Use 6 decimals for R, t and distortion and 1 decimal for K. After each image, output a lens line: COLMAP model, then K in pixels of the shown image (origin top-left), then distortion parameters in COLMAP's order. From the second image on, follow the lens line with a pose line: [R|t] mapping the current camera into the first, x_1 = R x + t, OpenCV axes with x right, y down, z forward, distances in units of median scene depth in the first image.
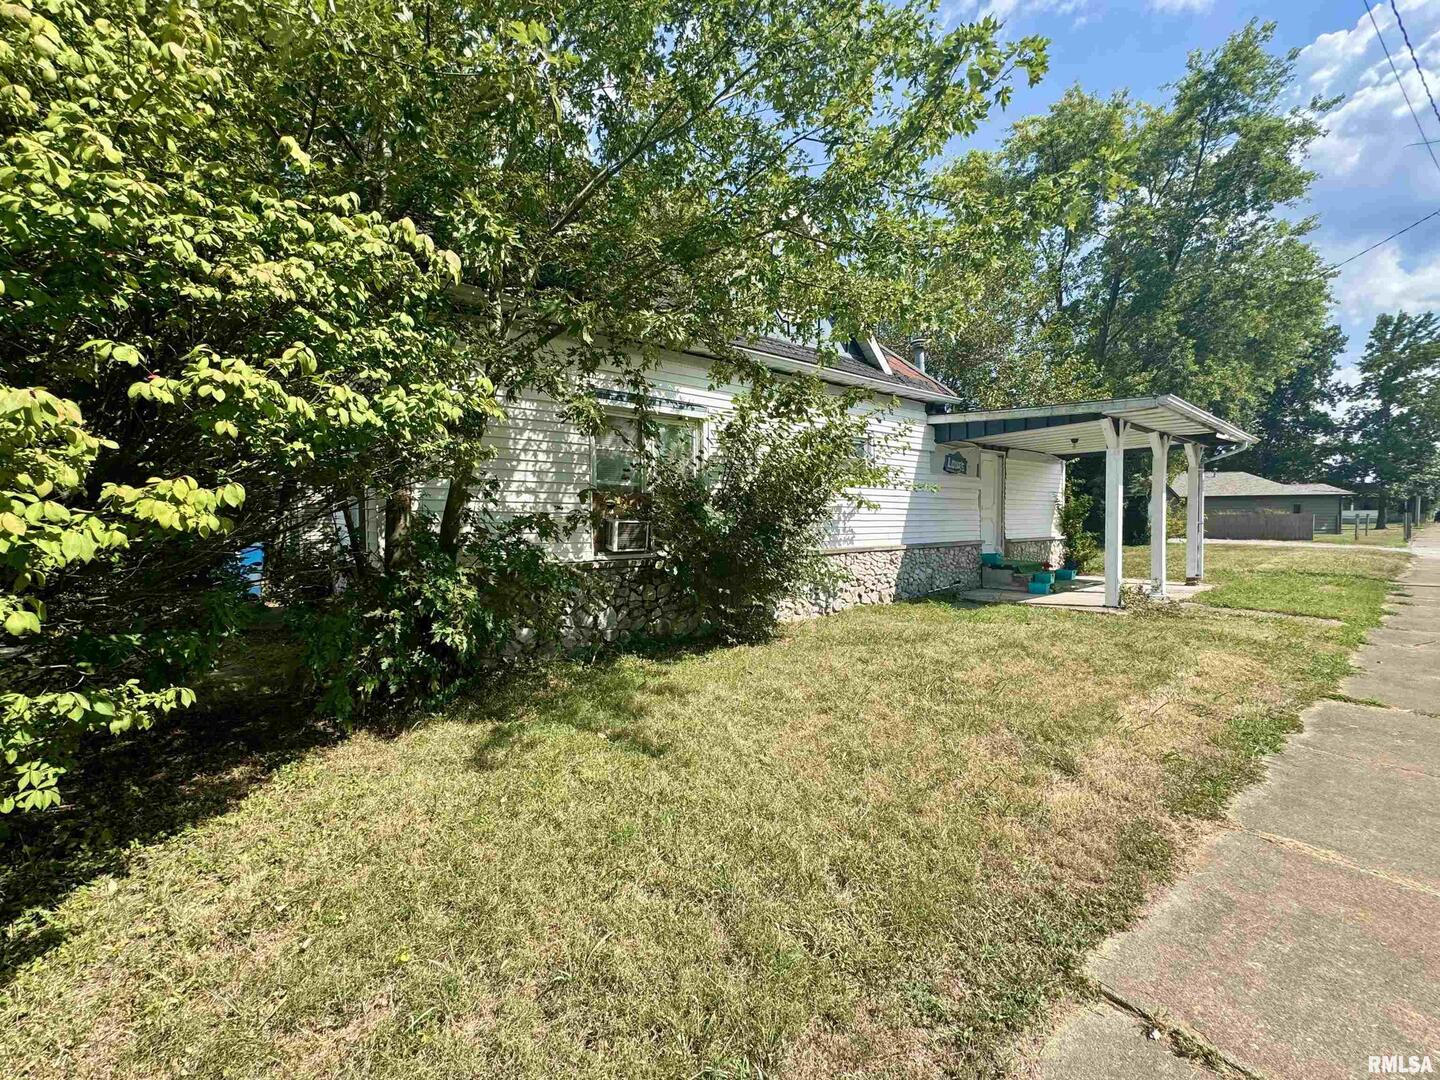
lens RADIAL K [[562.6, 0, 720.0], [0, 562.6, 540.0], [0, 0, 1]] dist [0.000336, 0.000761]
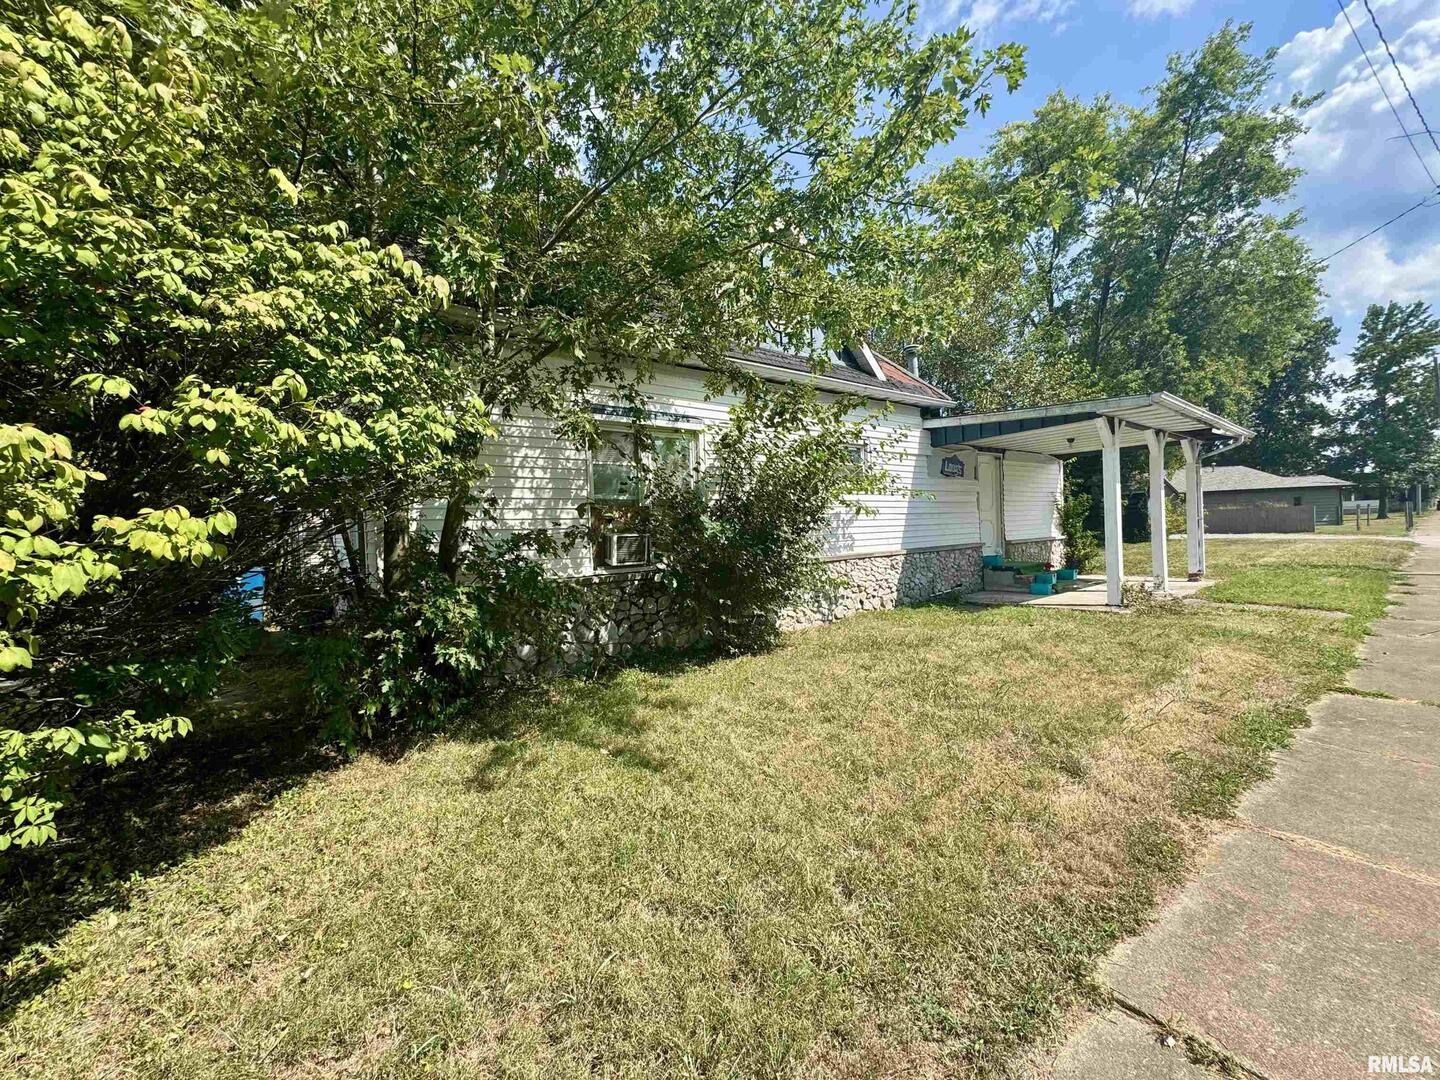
lens RADIAL K [[562.6, 0, 720.0], [0, 562.6, 540.0], [0, 0, 1]] dist [0.000336, 0.000761]
pose [[0.999511, -0.031204, -0.002064, 0.007579], [0.031162, 0.999352, -0.018032, -0.001768], [0.002626, 0.017959, 0.999835, -0.000537]]
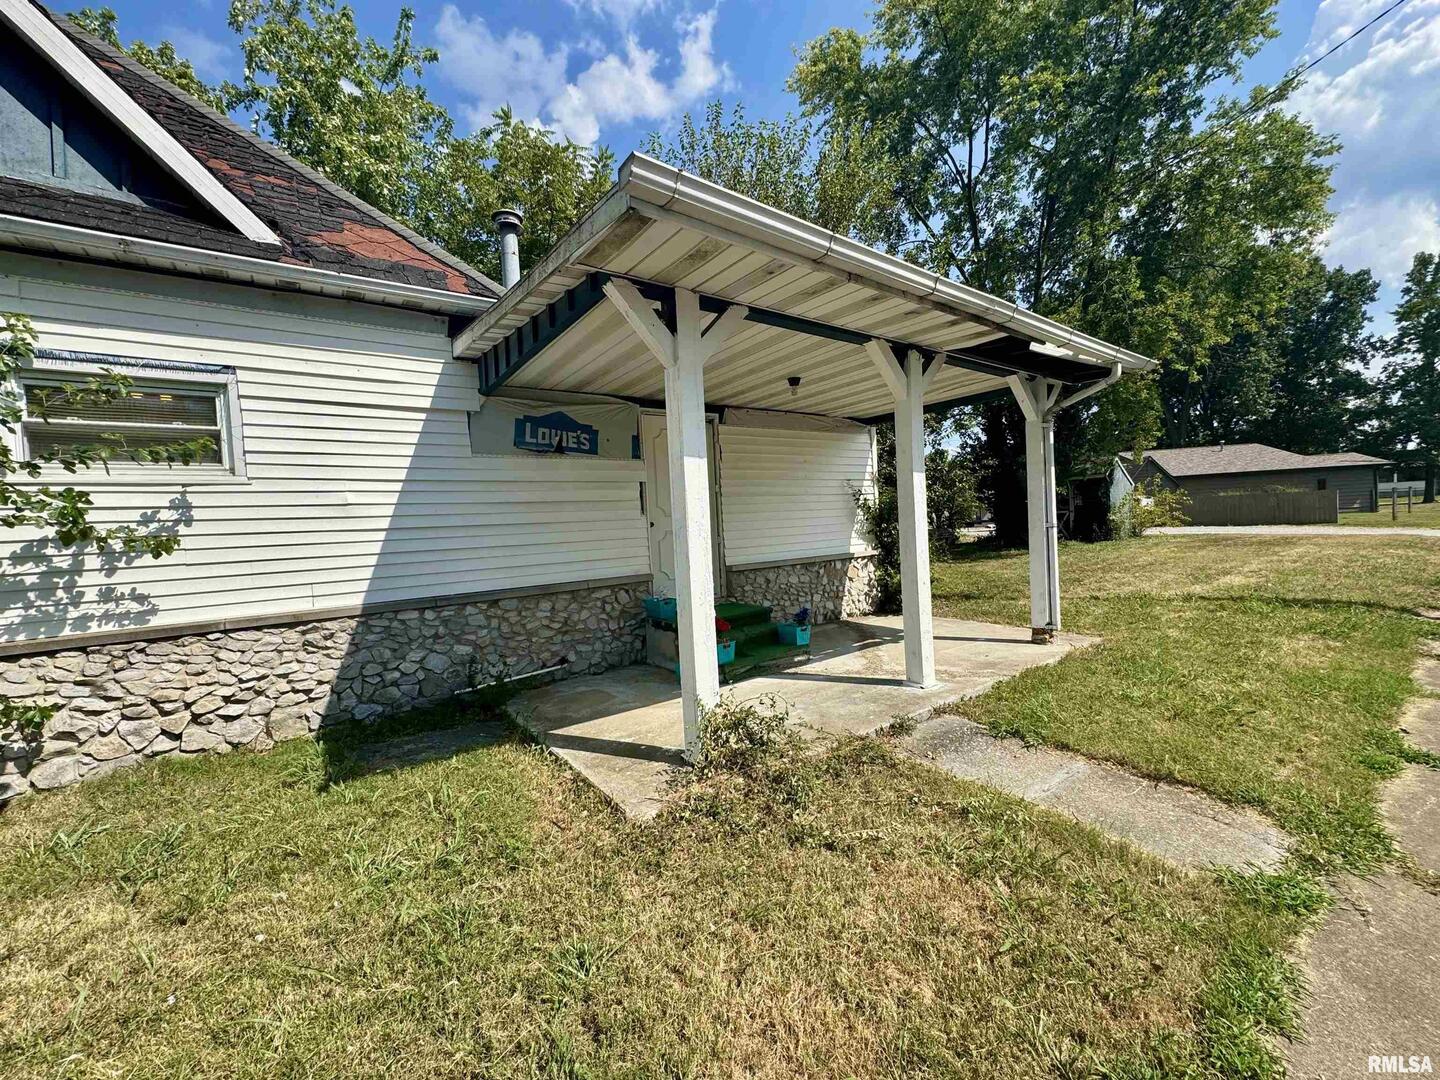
lens RADIAL K [[562.6, 0, 720.0], [0, 562.6, 540.0], [0, 0, 1]] dist [0.000336, 0.000761]
pose [[0.998413, -0.042017, -0.037506, 1.639100], [0.041986, 0.999117, -0.001621, -0.084765], [0.037541, 0.000044, 0.999295, 1.337017]]
